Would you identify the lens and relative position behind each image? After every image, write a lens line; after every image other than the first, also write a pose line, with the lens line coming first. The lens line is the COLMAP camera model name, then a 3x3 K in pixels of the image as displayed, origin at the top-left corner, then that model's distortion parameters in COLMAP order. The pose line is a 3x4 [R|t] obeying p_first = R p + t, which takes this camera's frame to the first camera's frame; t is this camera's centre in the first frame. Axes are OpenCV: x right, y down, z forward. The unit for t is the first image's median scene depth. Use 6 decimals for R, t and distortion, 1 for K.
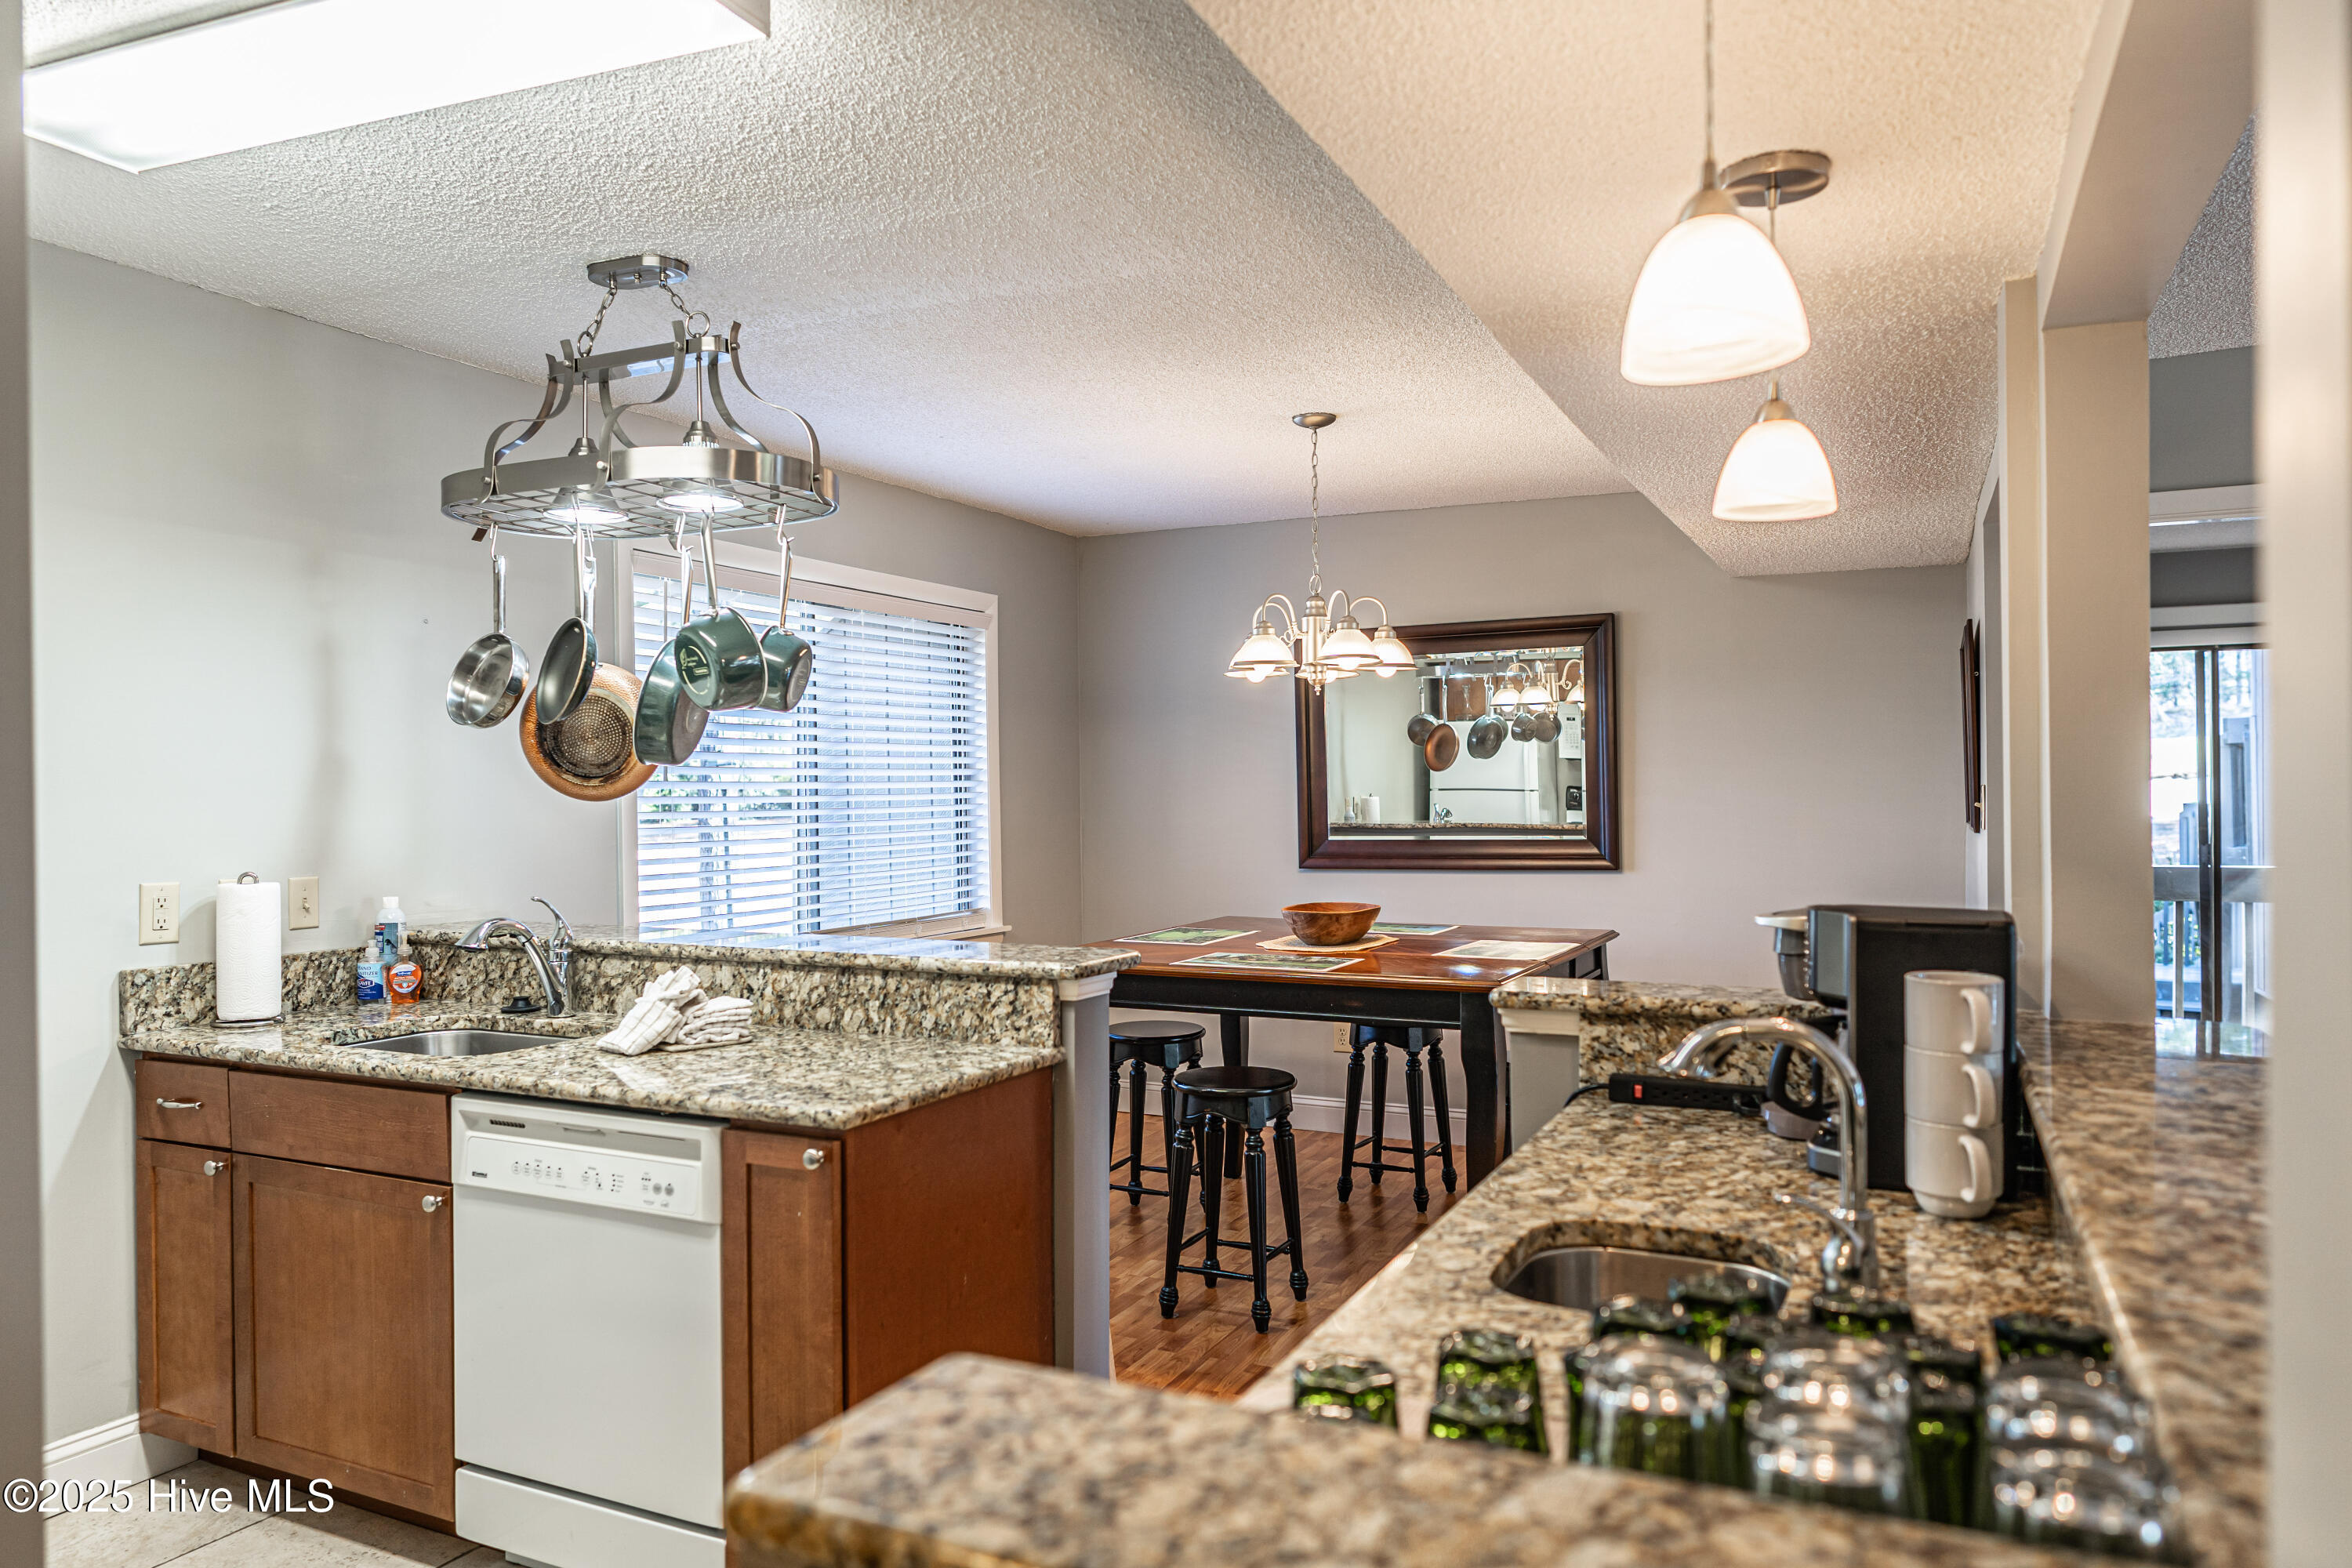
lens RADIAL K [[1574.6, 0, 1171.5], [0, 1574.6, 786.5], [0, 0, 1]] dist [-0.009179, 0.013571]
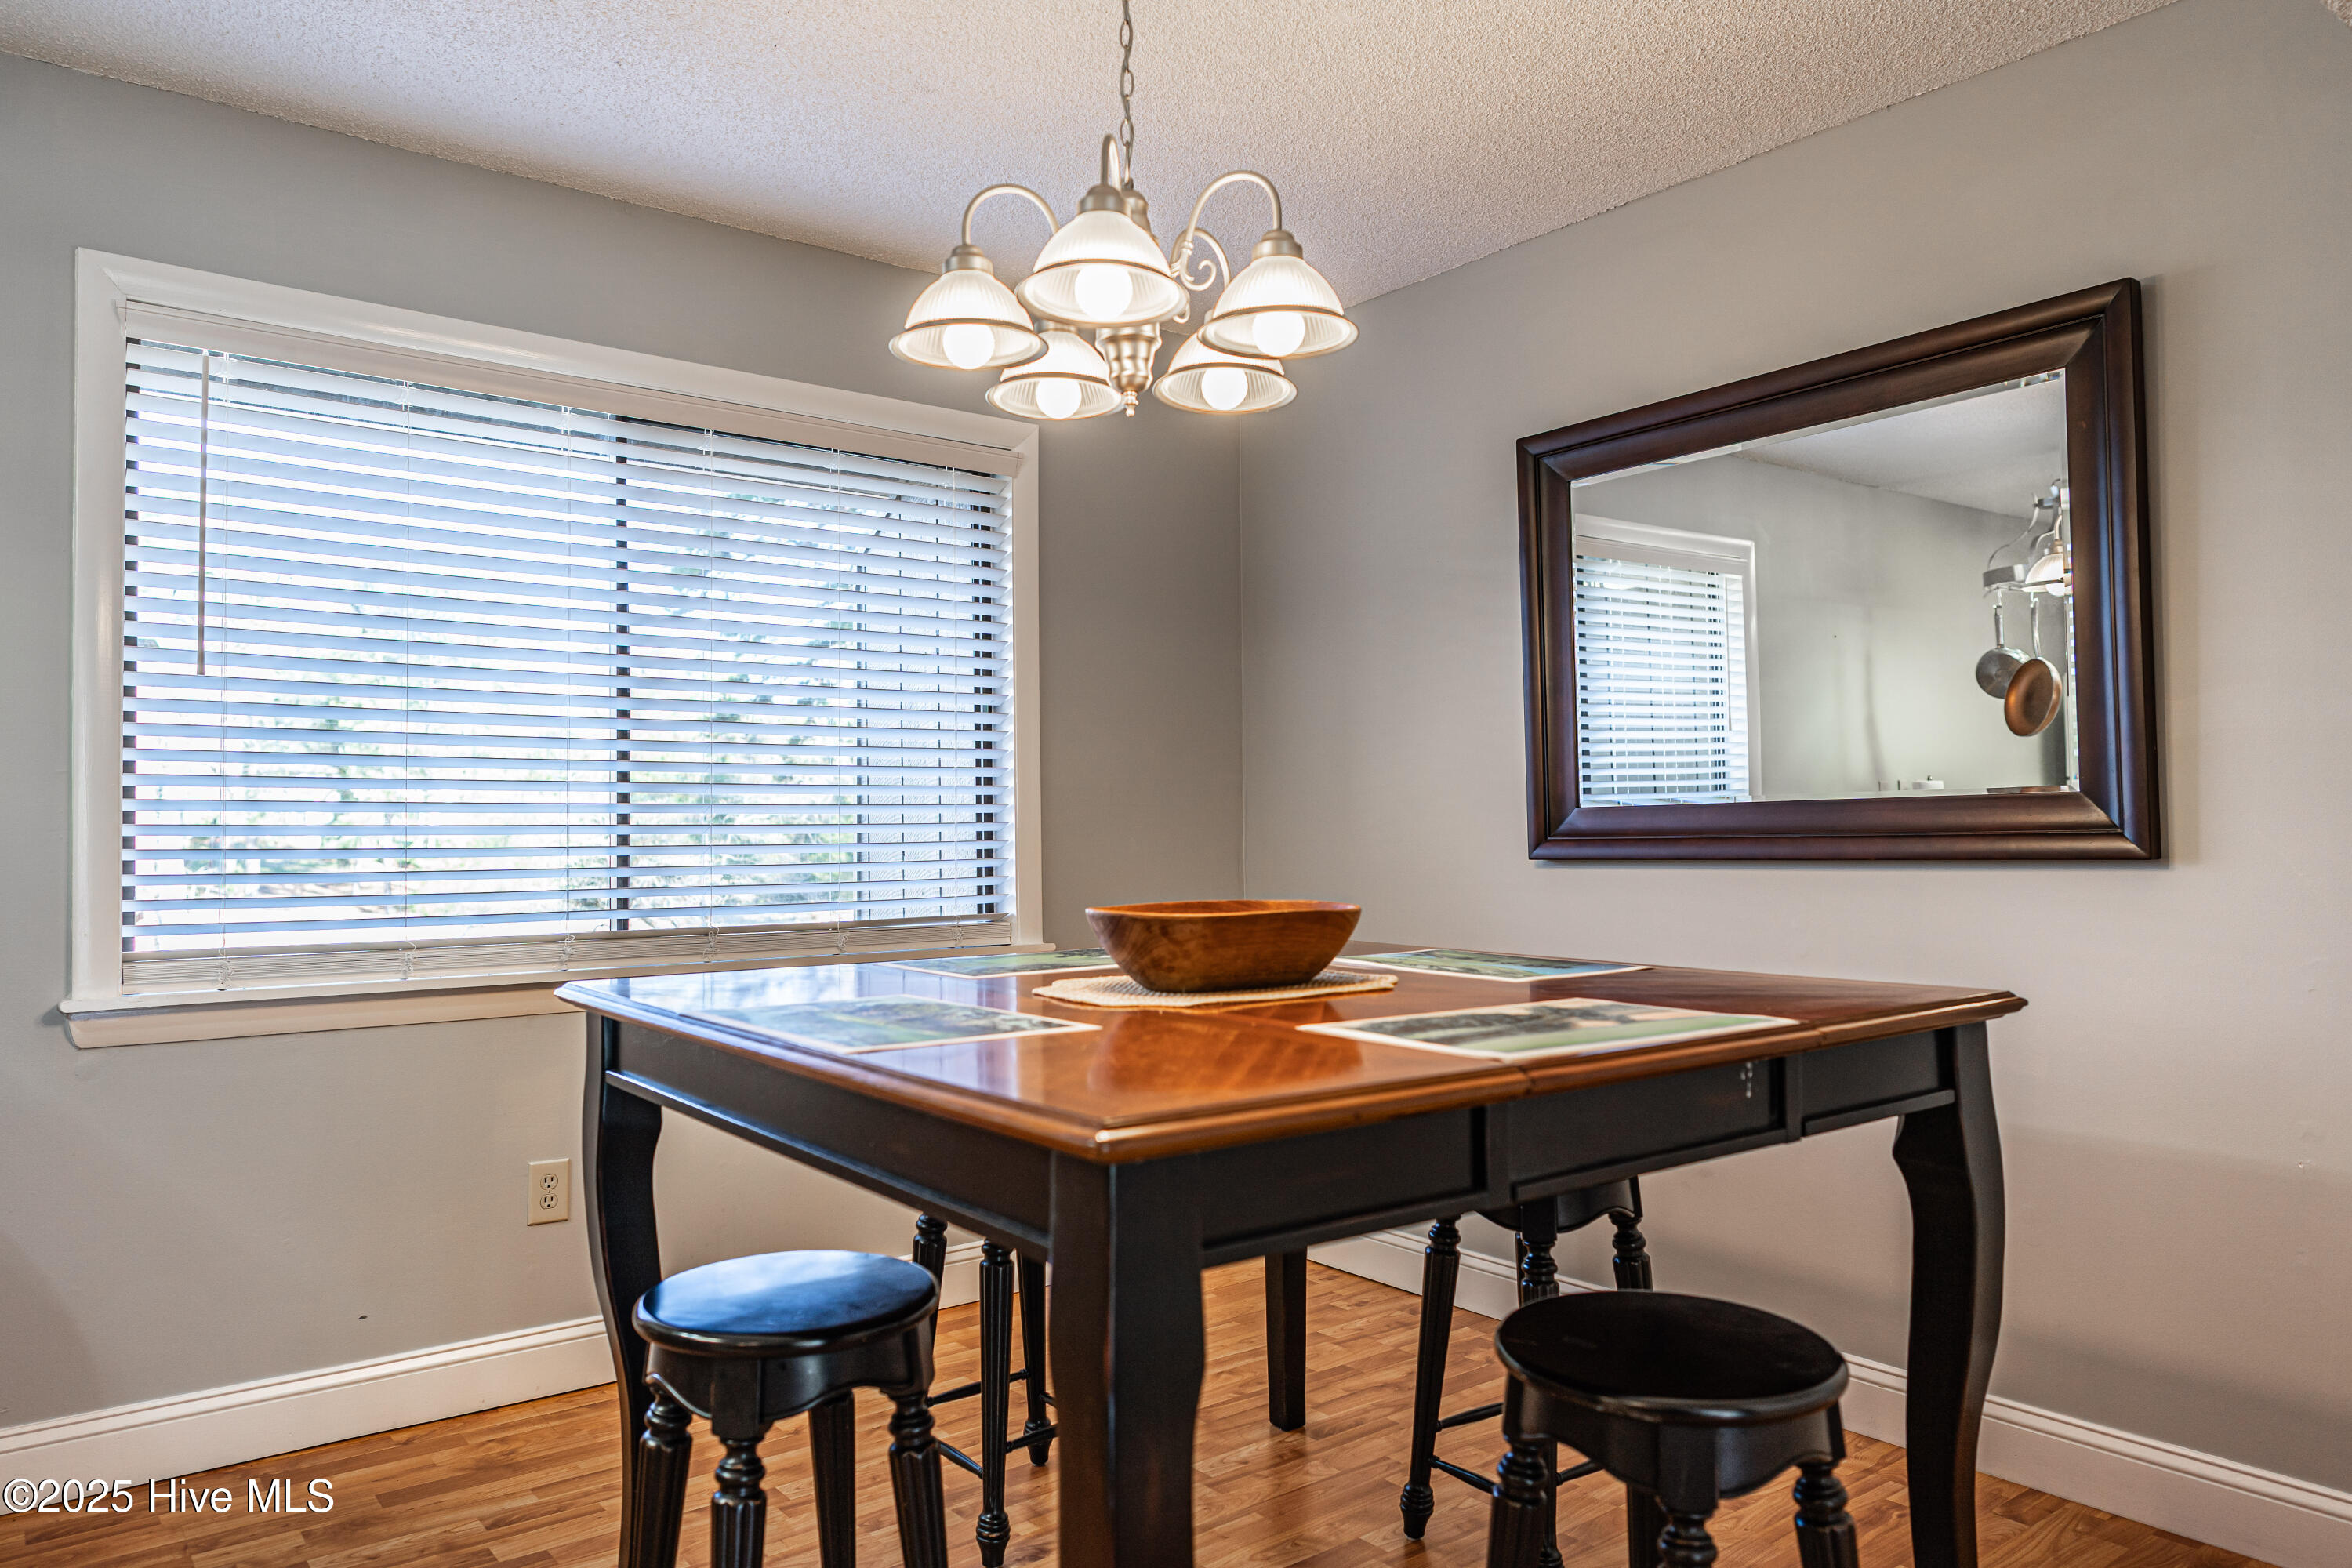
lens RADIAL K [[1574.6, 0, 1174.2], [0, 1574.6, 782.6], [0, 0, 1]] dist [-0.009179, 0.013571]
pose [[0.897889, -0.011053, -0.440084, 0.423279], [-0.001018, 0.999630, -0.027185, 0.080212], [0.440221, 0.024858, 0.897545, 0.883636]]
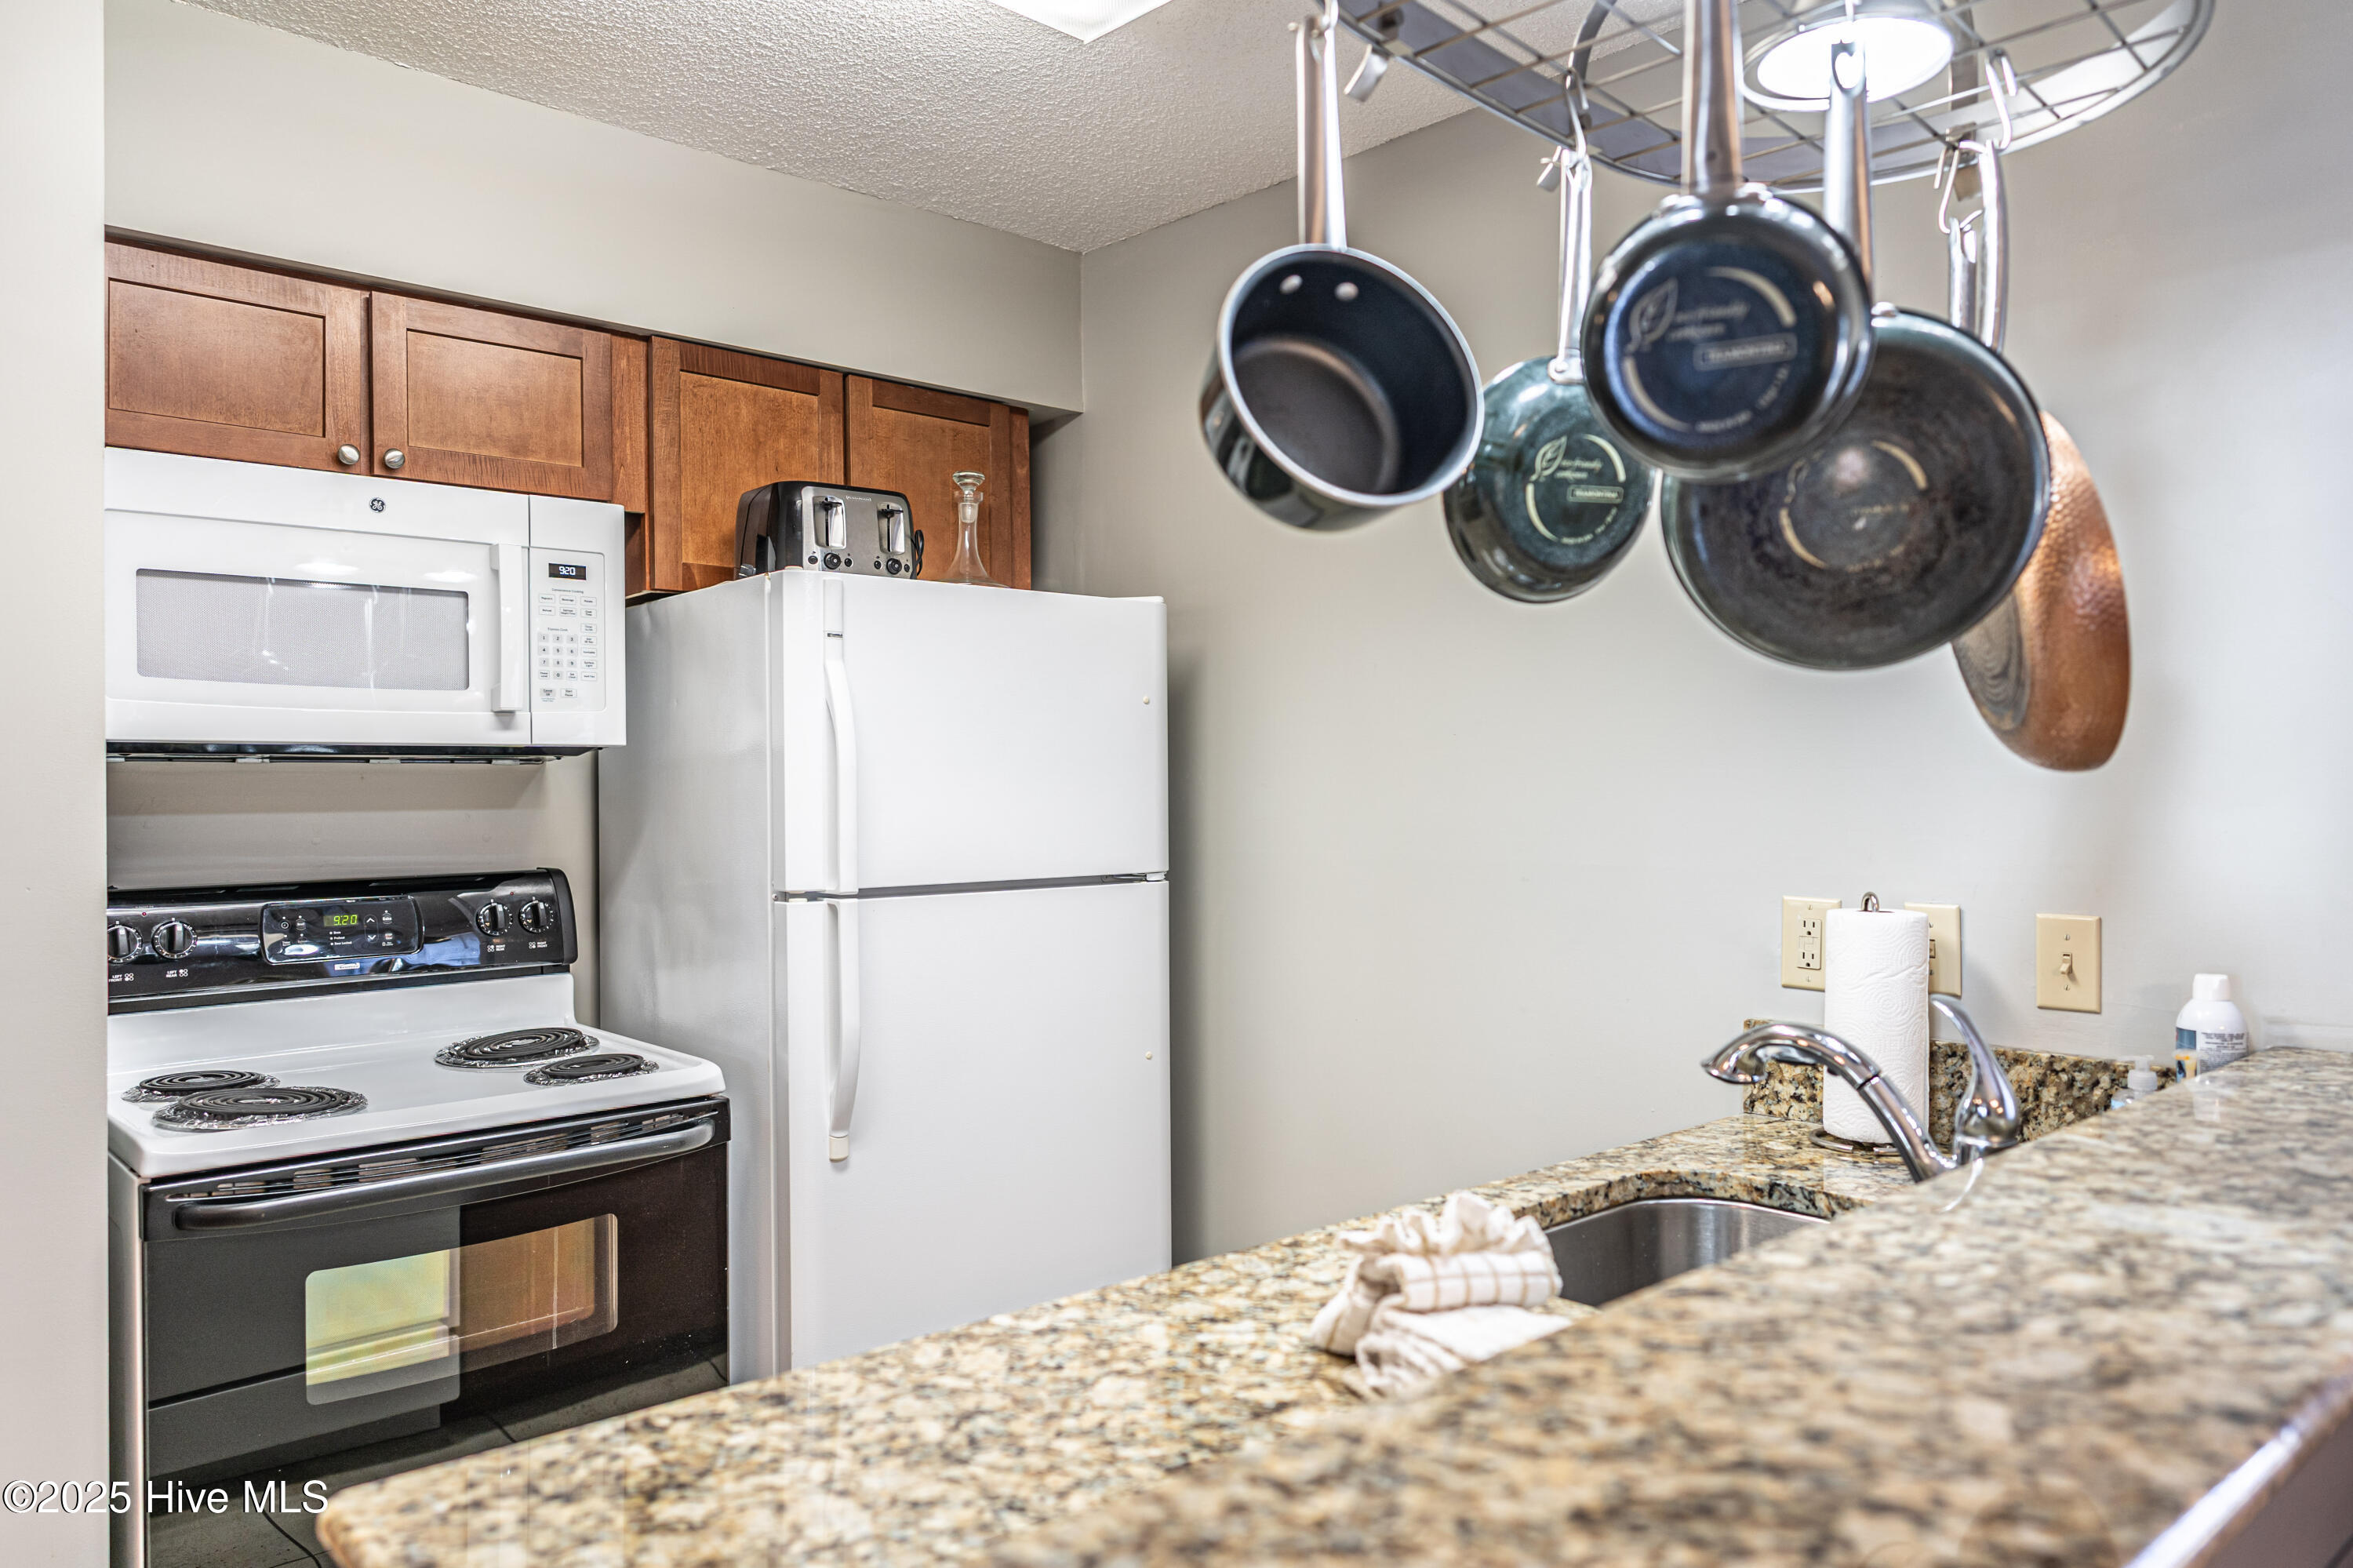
lens RADIAL K [[1575.3, 0, 1176.1], [0, 1575.3, 788.9], [0, 0, 1]] dist [-0.009179, 0.013571]
pose [[-0.373483, 0.003900, -0.927629, 0.071953], [0.004495, 0.999987, 0.002394, 0.012714], [0.927626, -0.003275, -0.373496, 1.022254]]
